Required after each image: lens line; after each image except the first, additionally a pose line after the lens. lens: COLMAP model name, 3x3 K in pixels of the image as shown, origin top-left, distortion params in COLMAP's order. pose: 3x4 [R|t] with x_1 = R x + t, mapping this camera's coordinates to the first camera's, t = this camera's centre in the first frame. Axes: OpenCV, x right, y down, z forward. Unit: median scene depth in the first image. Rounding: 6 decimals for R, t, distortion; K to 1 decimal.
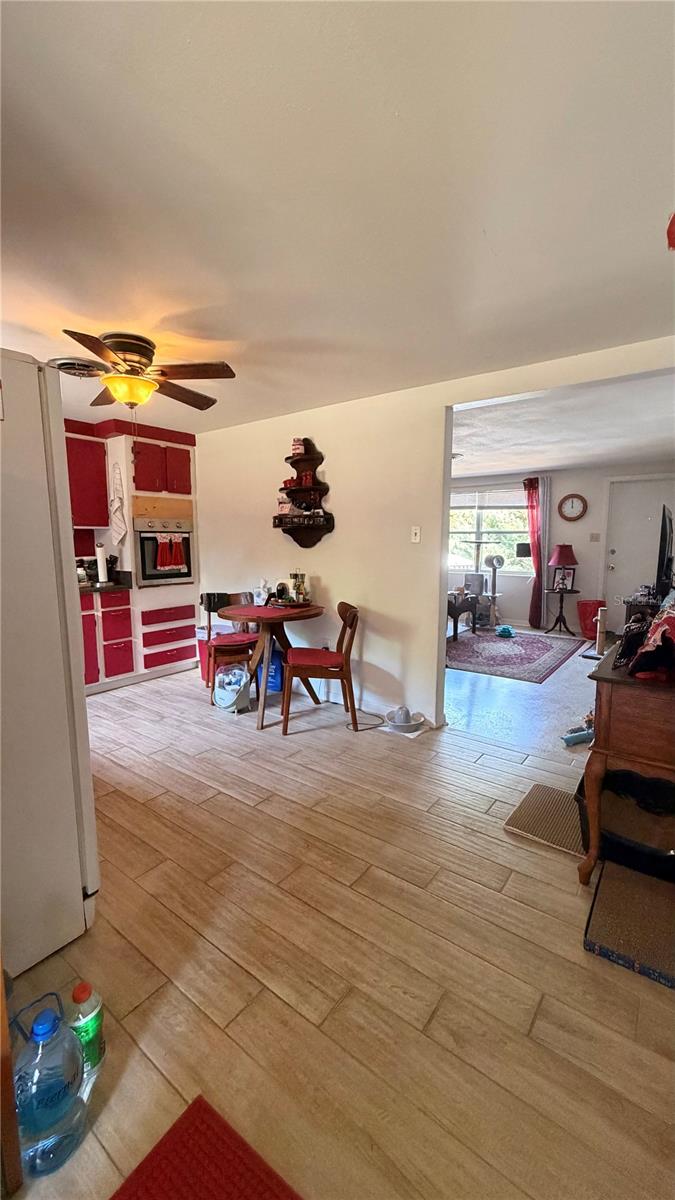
lens RADIAL K [[476.4, 0, 336.2], [0, 476.4, 604.4], [0, 0, 1]] dist [-0.003429, -0.000287]
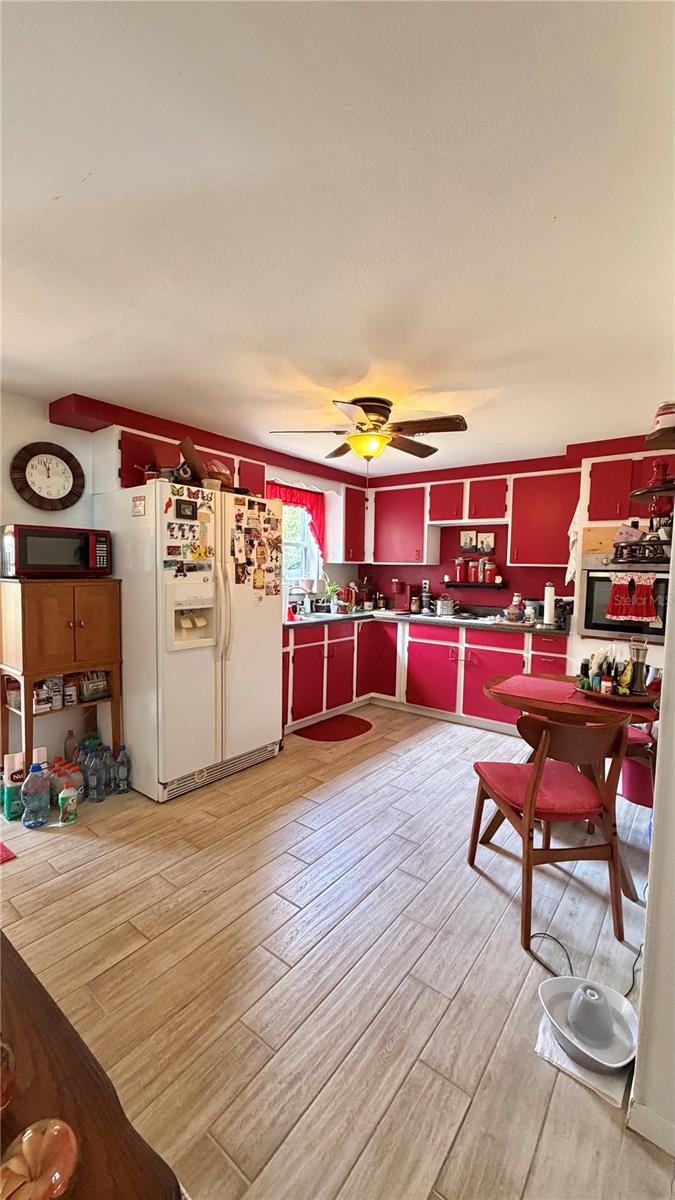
lens RADIAL K [[476.4, 0, 337.8], [0, 476.4, 606.6], [0, 0, 1]] dist [-0.003429, -0.000287]
pose [[-0.008485, 0.082296, -0.996572, 0.524497], [-0.152304, 0.984874, 0.082627, -0.115265], [0.988297, 0.152483, 0.004178, 0.715921]]
